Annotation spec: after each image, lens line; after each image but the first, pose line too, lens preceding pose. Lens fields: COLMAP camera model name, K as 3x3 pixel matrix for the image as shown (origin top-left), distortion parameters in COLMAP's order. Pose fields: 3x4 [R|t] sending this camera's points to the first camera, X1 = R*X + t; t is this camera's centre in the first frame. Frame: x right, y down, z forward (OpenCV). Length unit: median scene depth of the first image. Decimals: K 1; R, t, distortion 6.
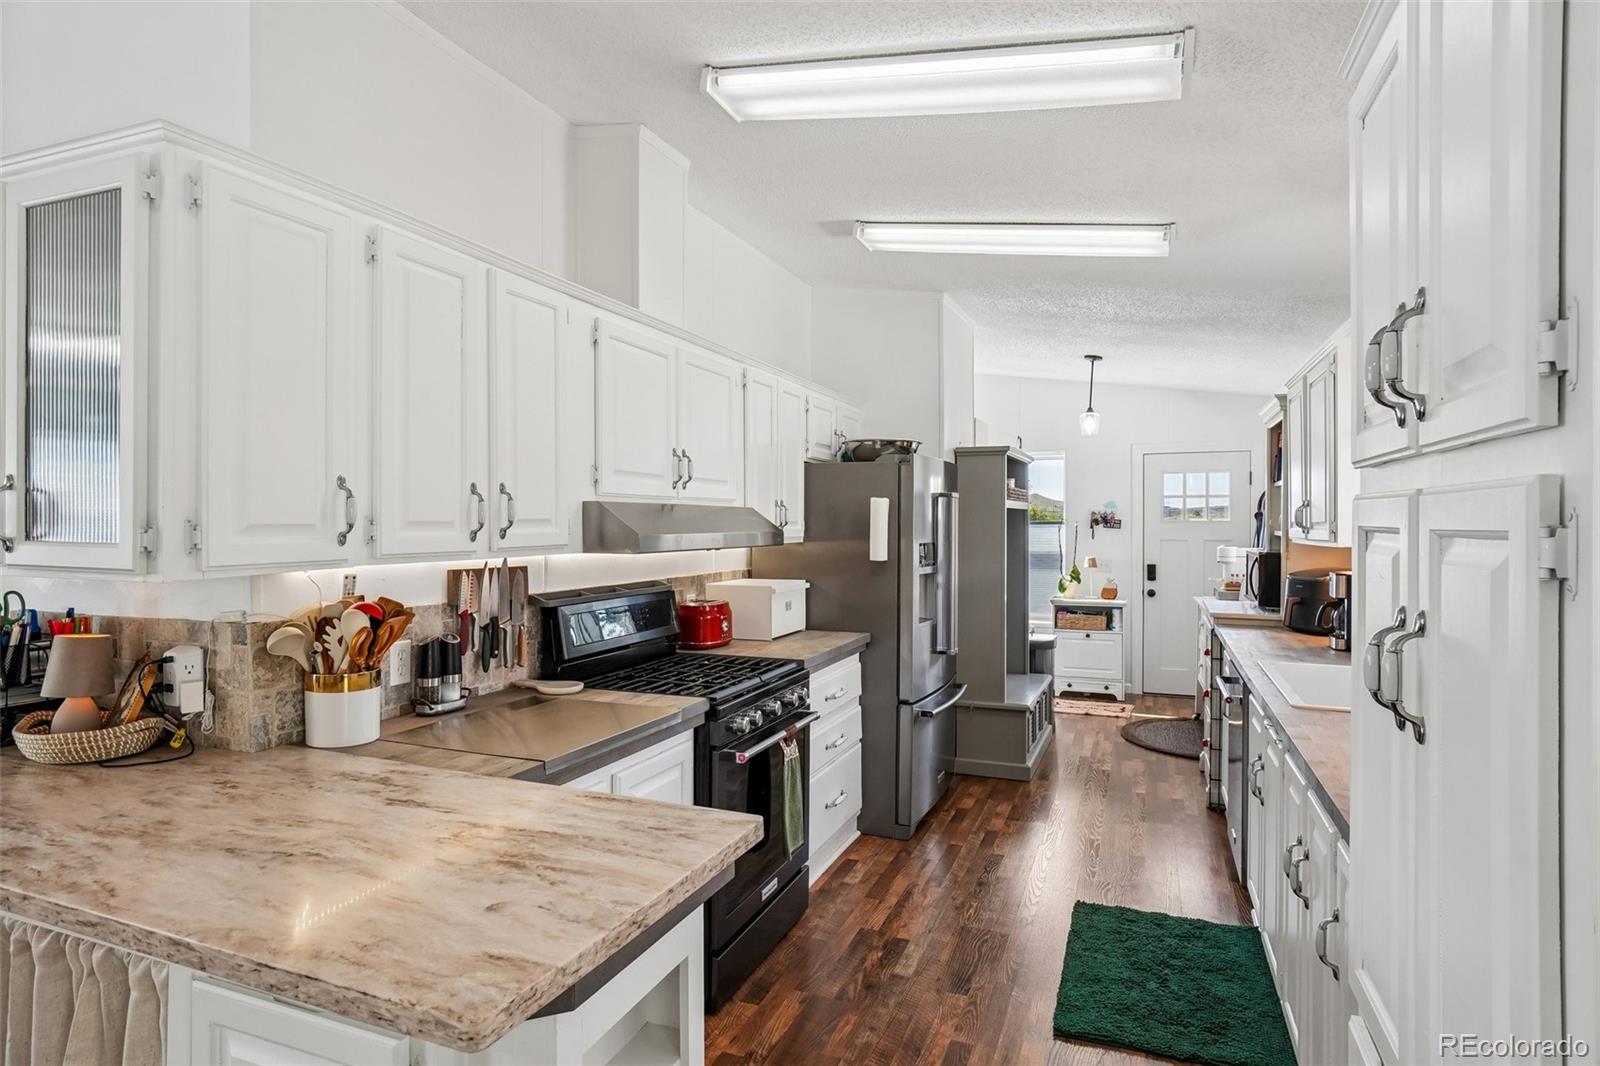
lens RADIAL K [[882.1, 0, 800.2], [0, 882.1, 510.9], [0, 0, 1]] dist [-0.033333, 0.000057]
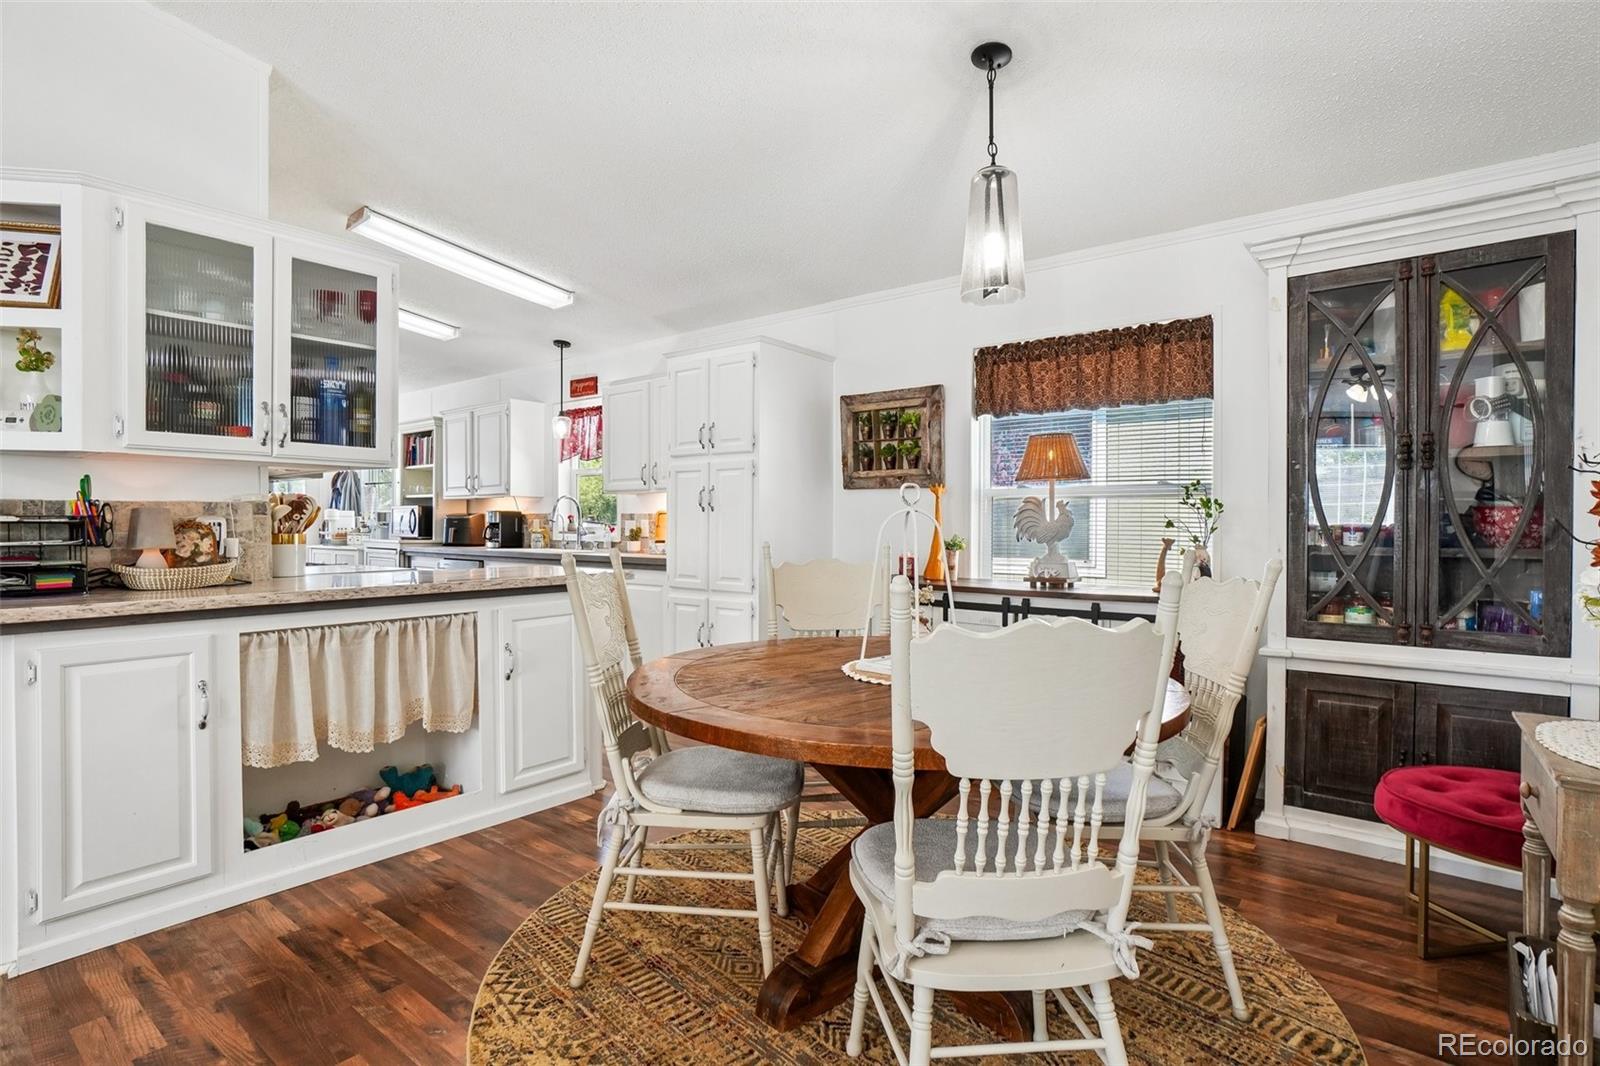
lens RADIAL K [[805.1, 0, 790.5], [0, 805.1, 527.4], [0, 0, 1]] dist [-0.026433, 0.000607]
pose [[0.299906, -0.005586, 0.953952, -1.058121], [-0.014345, 0.999843, 0.010365, 0.087144], [-0.953861, -0.016793, 0.299779, -0.254259]]
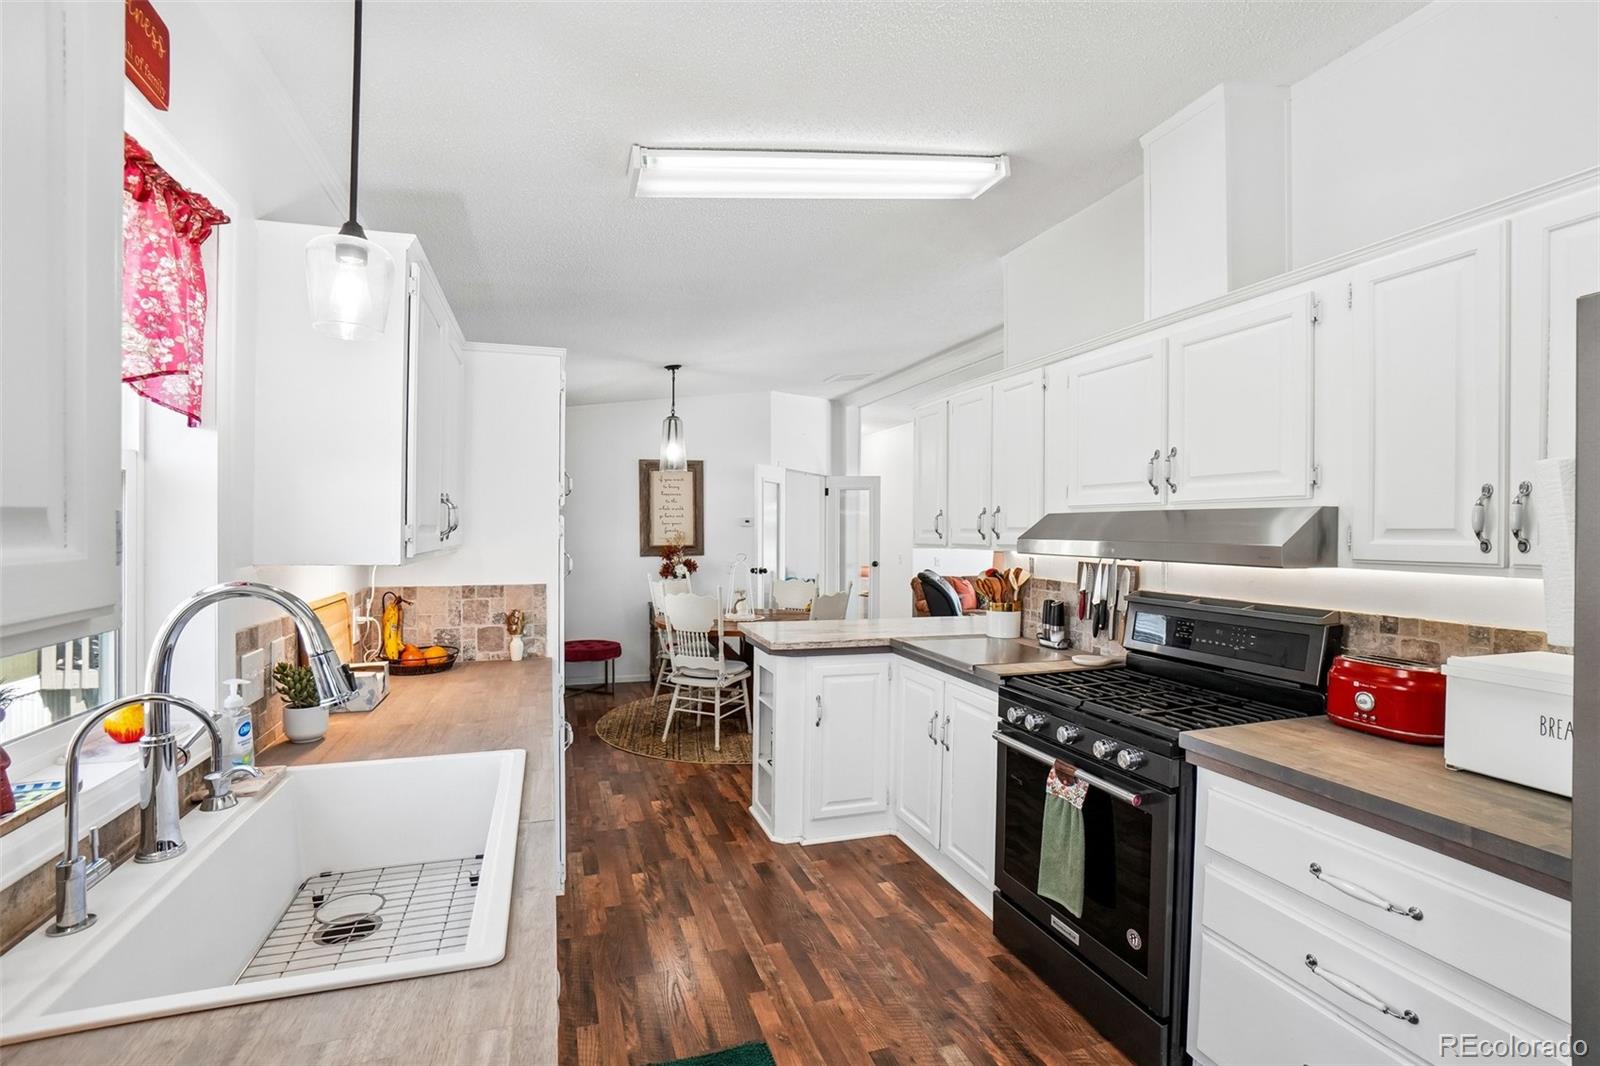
lens RADIAL K [[739.4, 0, 792.8], [0, 739.4, 538.7], [0, 0, 1]] dist [-0.045191, 0.000466]
pose [[-0.774294, 0.001029, -0.632825, 0.589950], [-0.000017, 0.999999, 0.001648, 0.019307], [0.632826, 0.001287, -0.774293, 1.248606]]
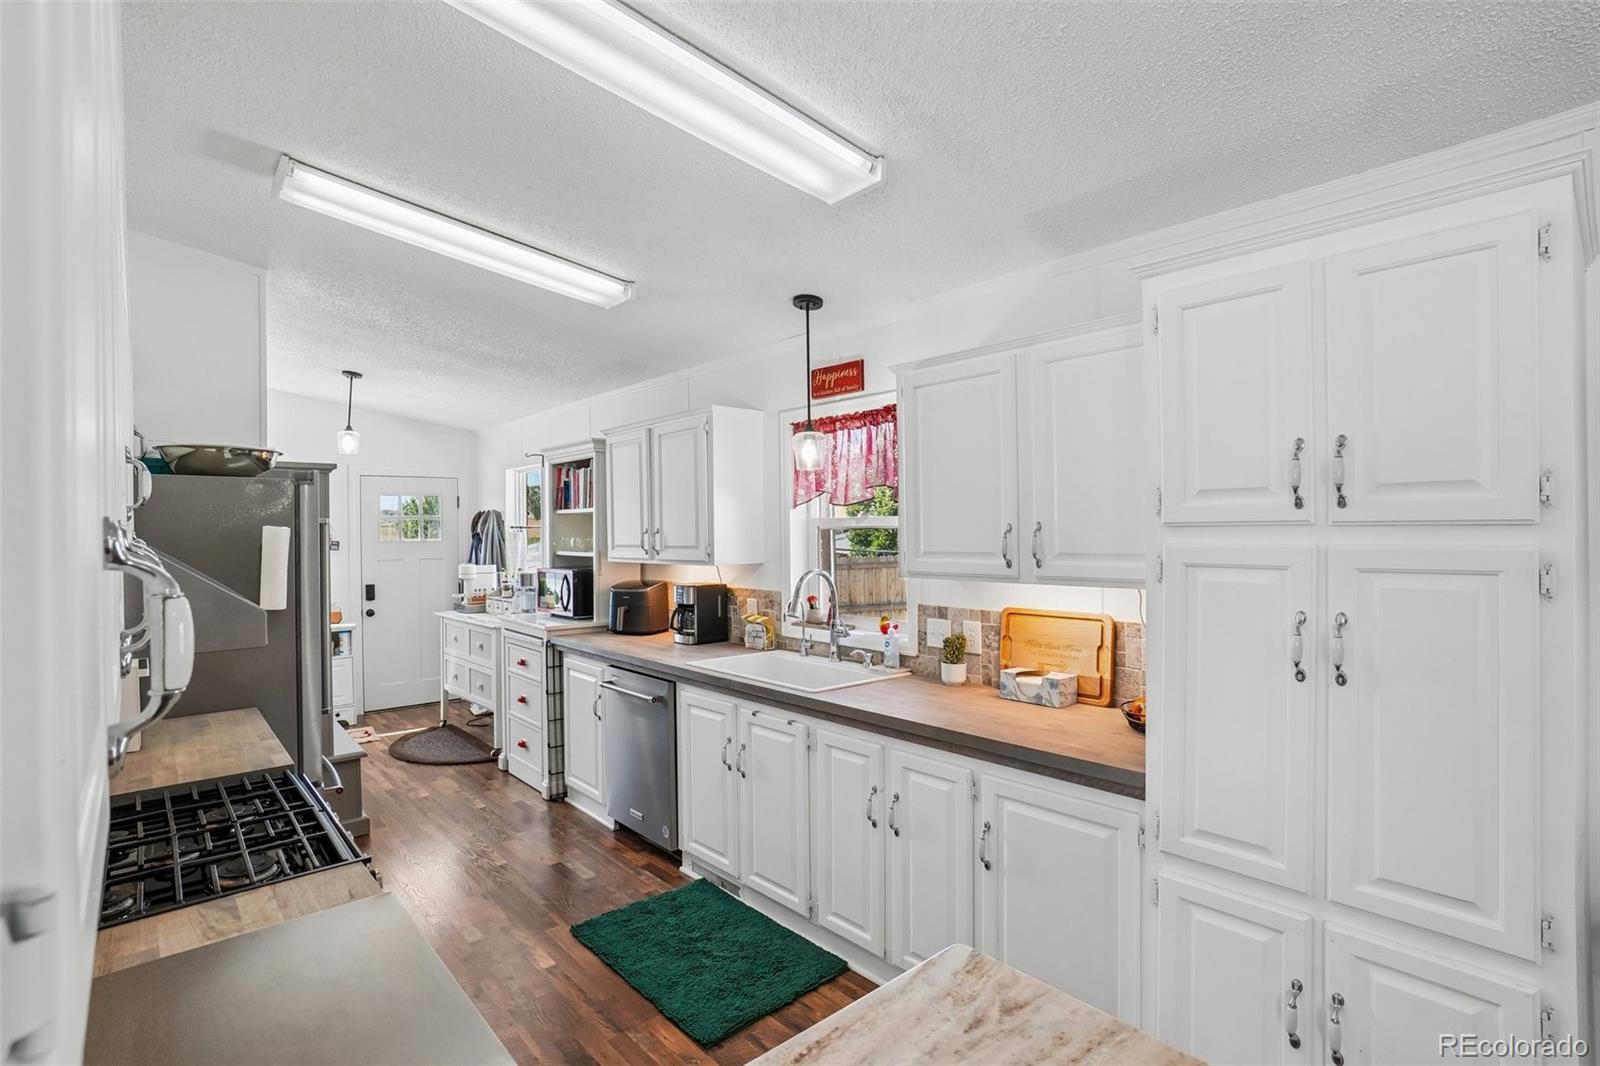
lens RADIAL K [[759.8, 0, 800.0], [0, 759.8, 533.0], [0, 0, 1]] dist [-0.047591, 0.000032]
pose [[0.444952, -0.009570, 0.895503, -0.336883], [-0.001529, 0.999933, 0.011445, -0.020994], [-0.895553, -0.006462, 0.444908, 0.378565]]
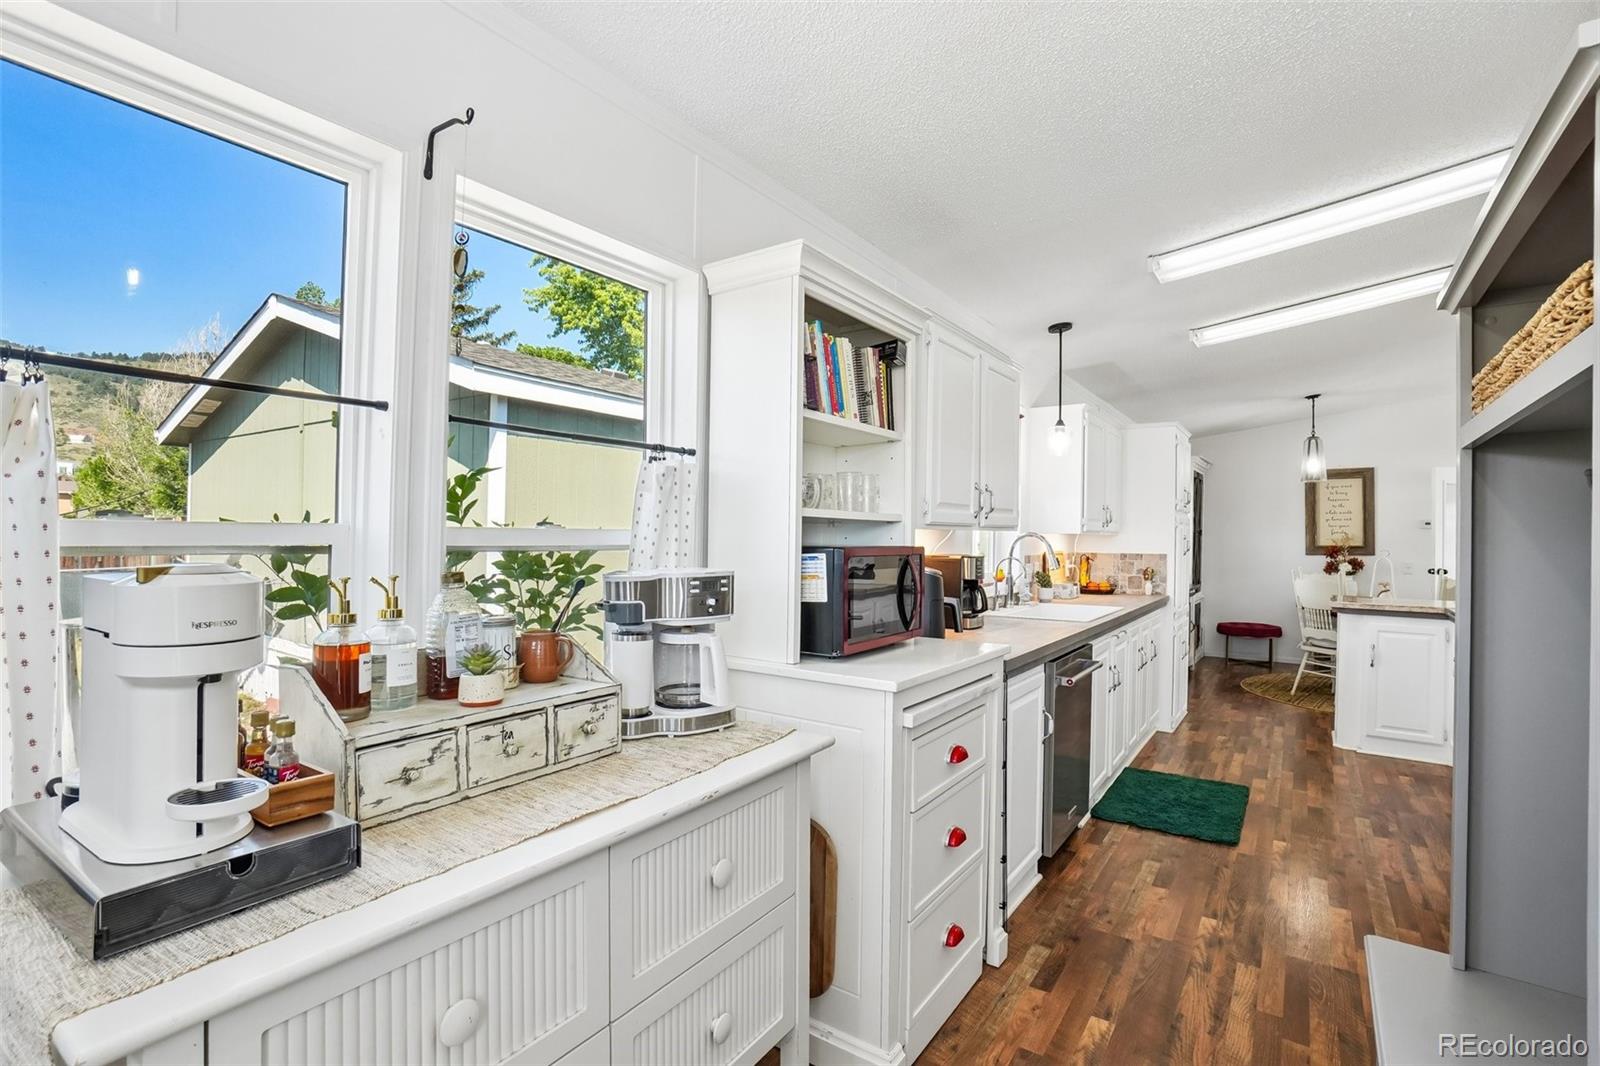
lens RADIAL K [[739.4, 0, 792.8], [0, 739.4, 538.7], [0, 0, 1]] dist [-0.045191, 0.000466]
pose [[-0.971133, -0.013611, 0.238152, 0.664365], [-0.015670, 0.999854, -0.006752, 0.064558], [-0.238025, -0.010289, -0.971204, 2.070735]]
